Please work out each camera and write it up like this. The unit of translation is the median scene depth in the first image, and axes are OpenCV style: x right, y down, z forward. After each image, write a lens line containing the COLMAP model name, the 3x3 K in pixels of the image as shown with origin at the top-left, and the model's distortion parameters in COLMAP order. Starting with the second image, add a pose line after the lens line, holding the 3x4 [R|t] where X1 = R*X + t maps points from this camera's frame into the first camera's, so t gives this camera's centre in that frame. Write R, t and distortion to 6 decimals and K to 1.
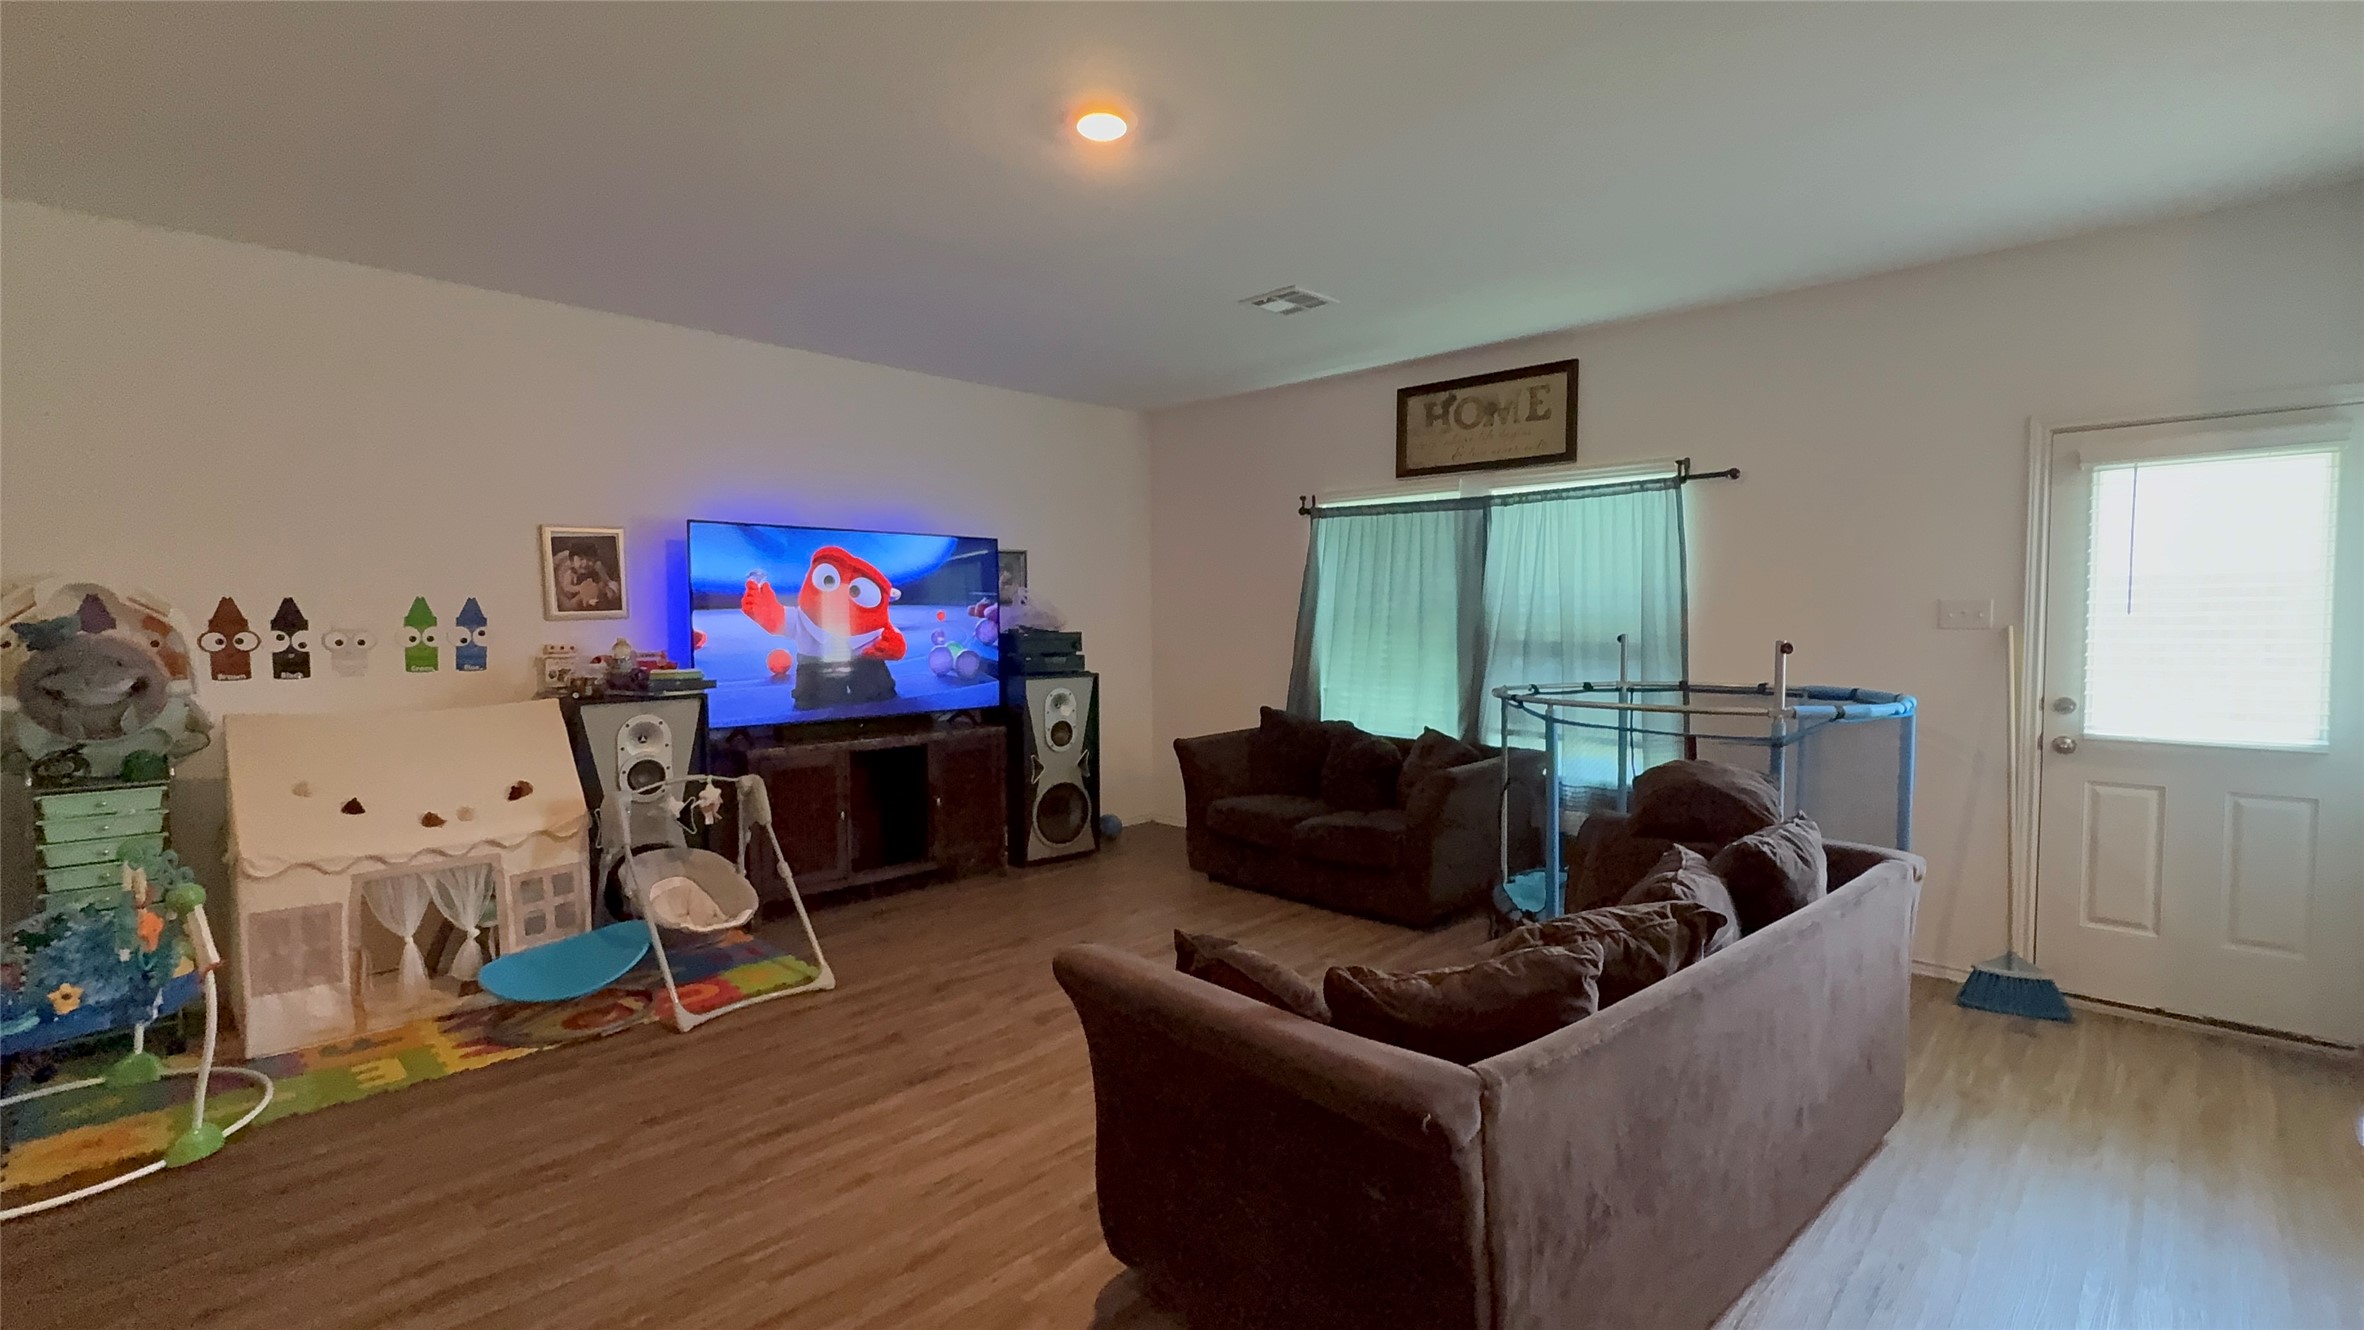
lens RADIAL K [[1033.8, 0, 1181.5], [0, 1033.8, 666.3], [0, 0, 1]] dist [0.001439, -0.000290]
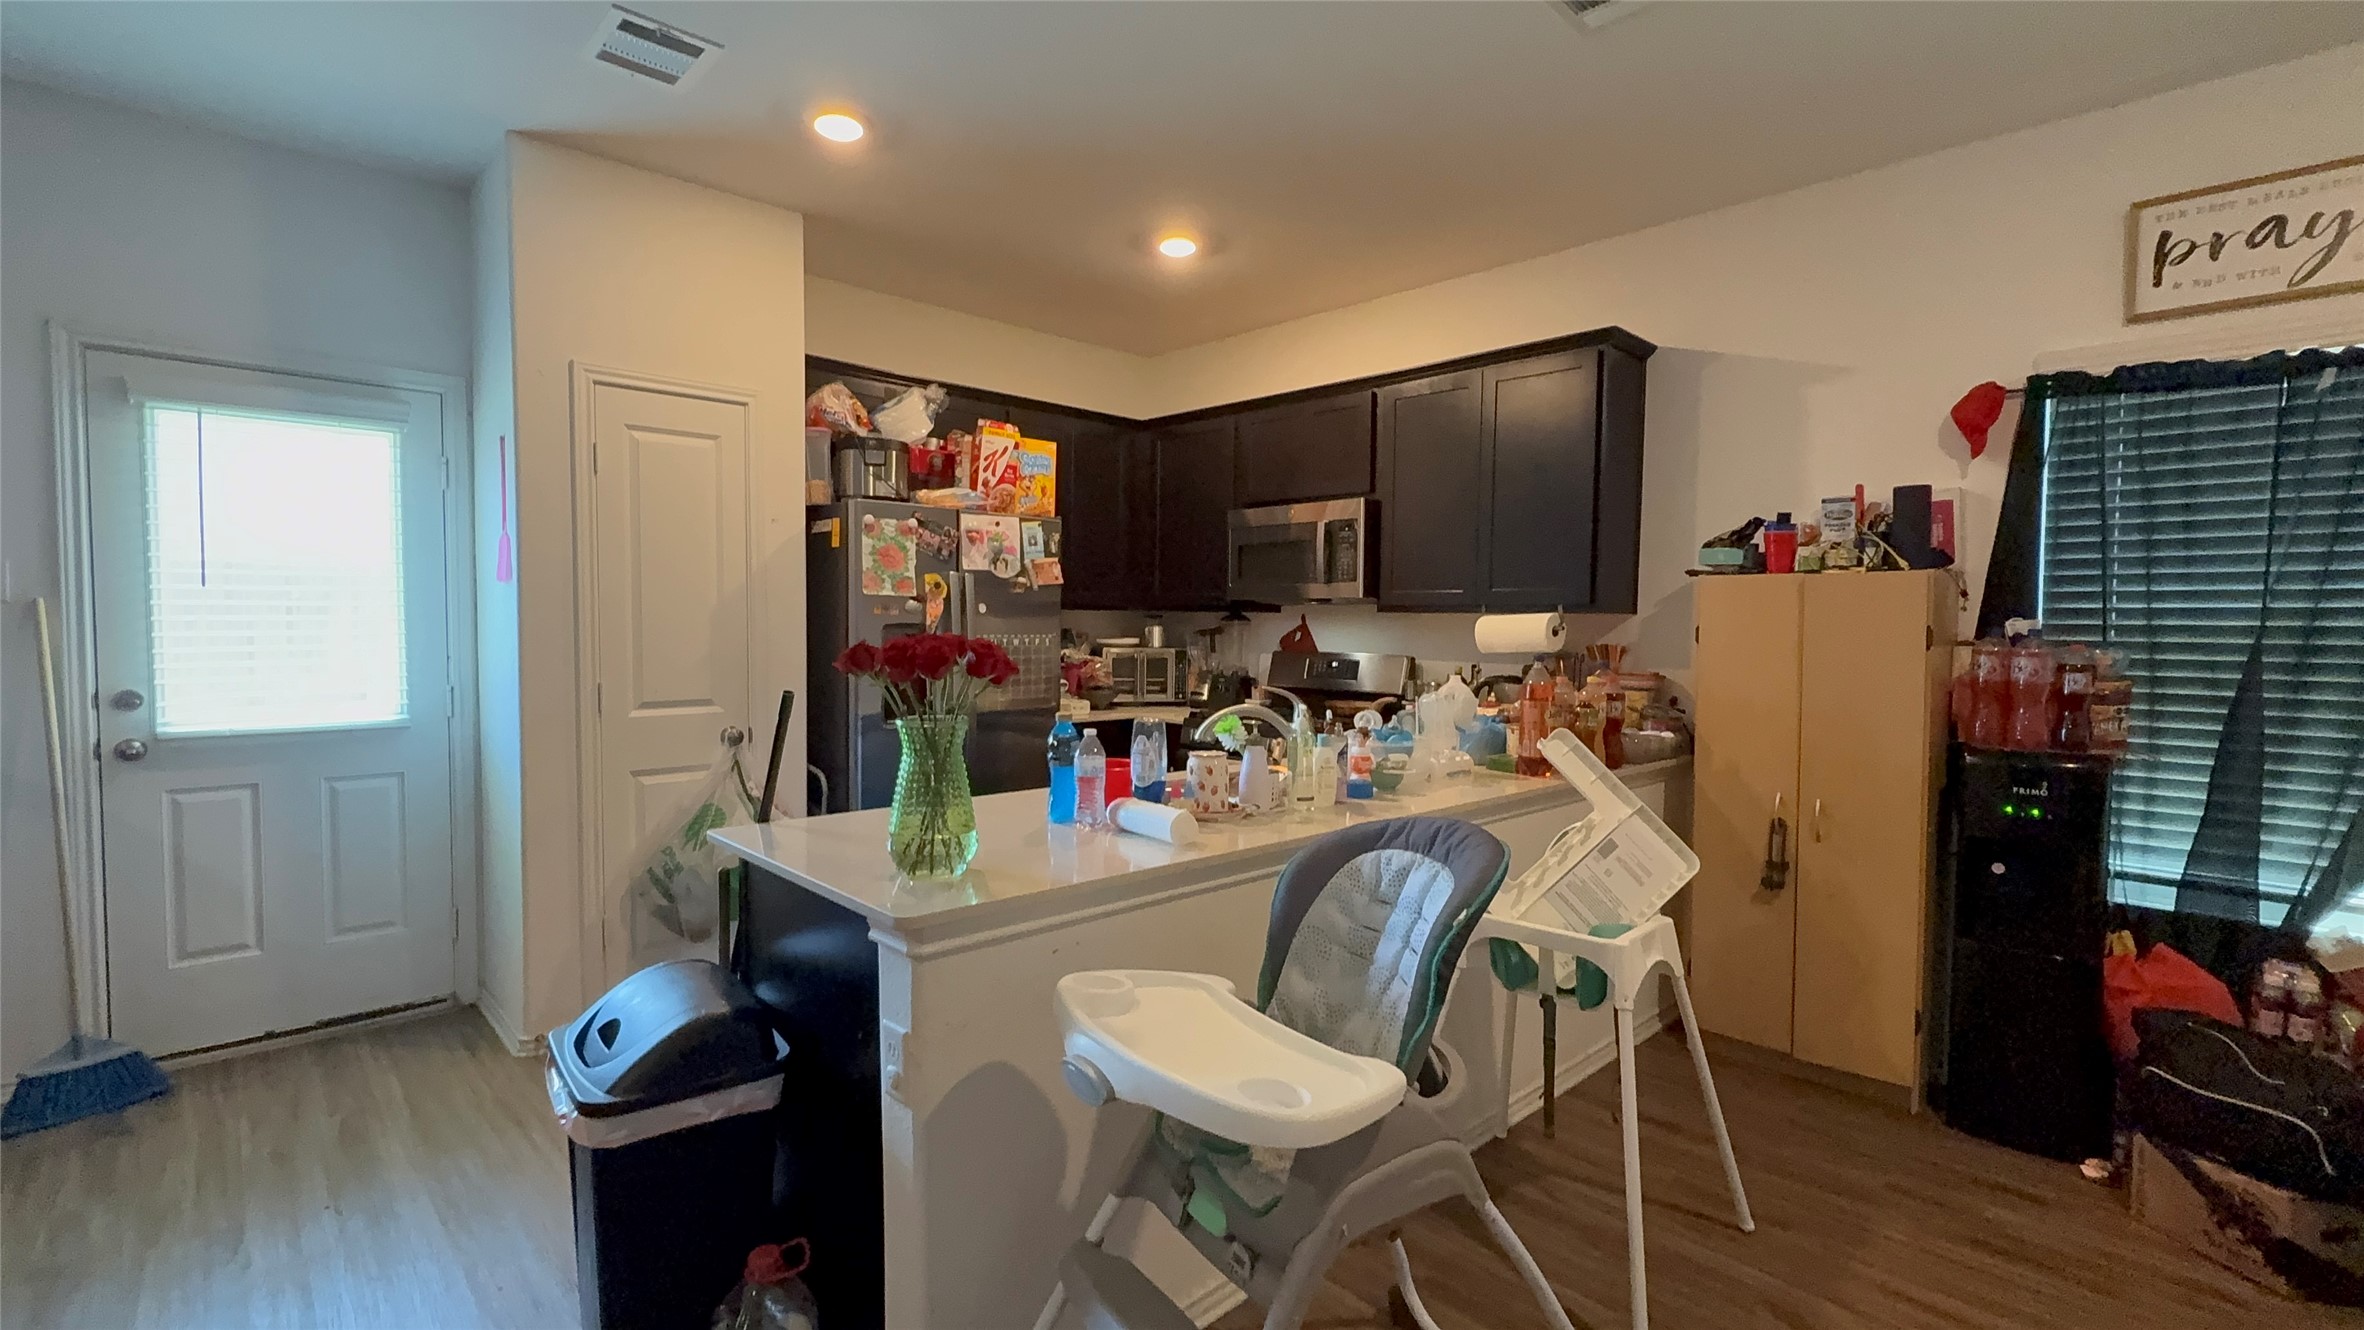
lens RADIAL K [[1033.8, 0, 1179.4], [0, 1033.8, 664.2], [0, 0, 1]] dist [0.001439, -0.000290]
pose [[0.037466, -0.039665, 0.998510, 0.081319], [0.038458, 0.998529, 0.038222, 0.009420], [-0.998558, 0.036969, 0.038937, 0.142038]]
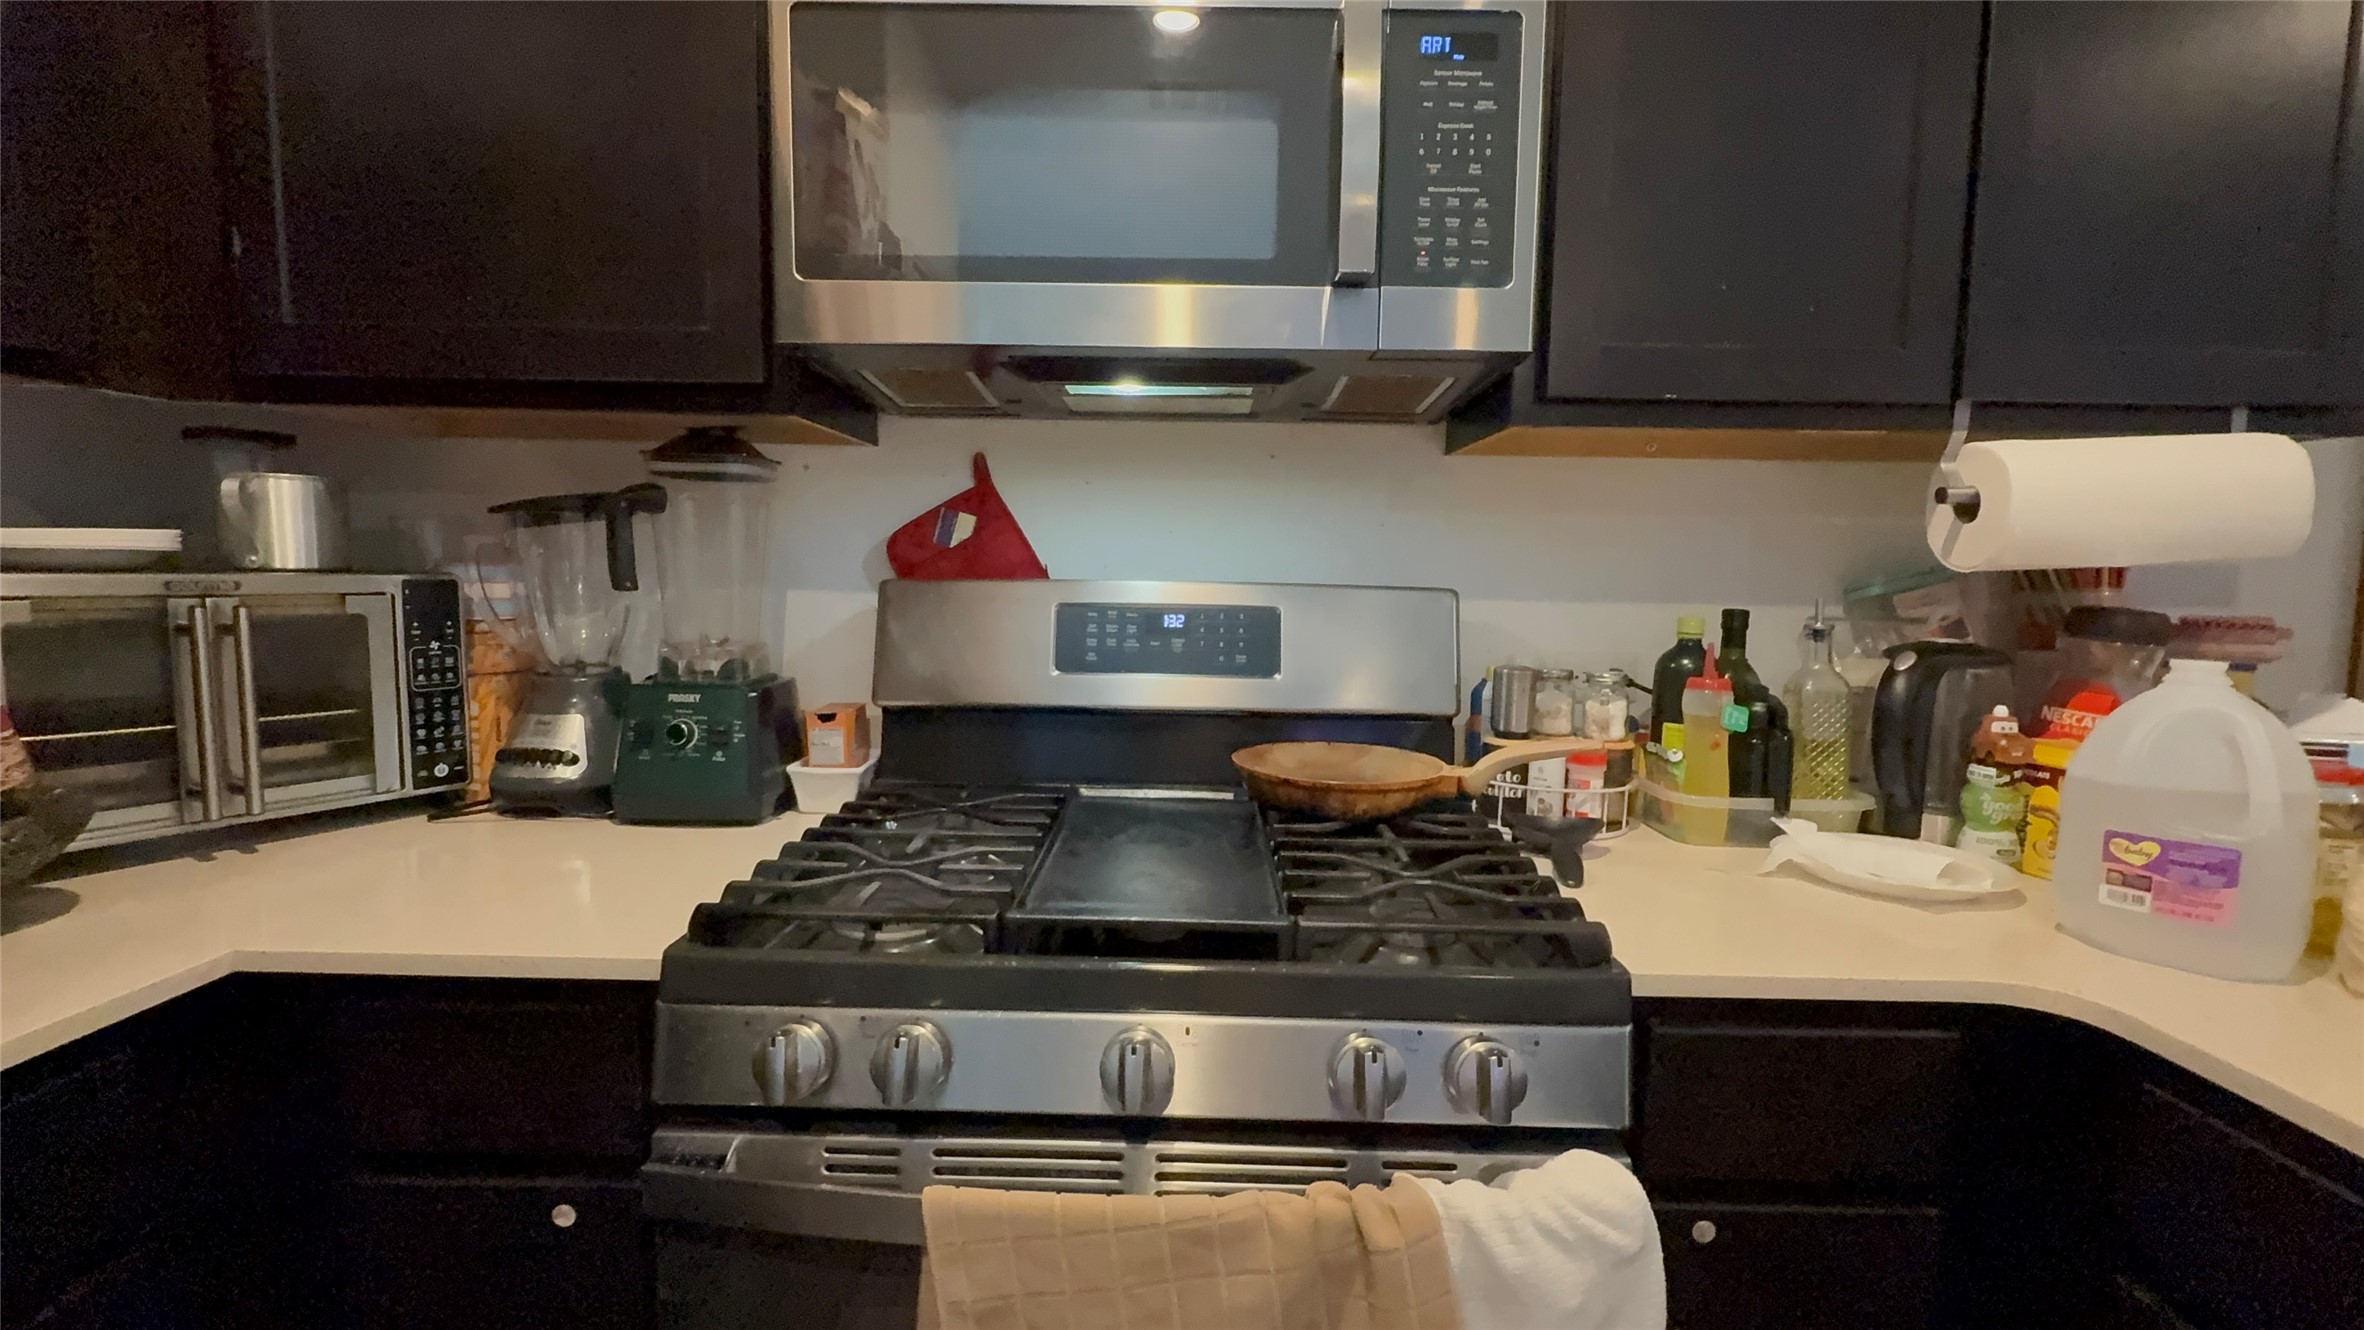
lens RADIAL K [[1033.8, 0, 1184.5], [0, 1033.8, 668.0], [0, 0, 1]] dist [0.001439, -0.000290]
pose [[-0.694792, -0.078378, 0.714927, 0.910481], [0.021475, 0.991340, 0.129552, 0.029595], [-0.718890, 0.105365, -0.687092, 0.234173]]
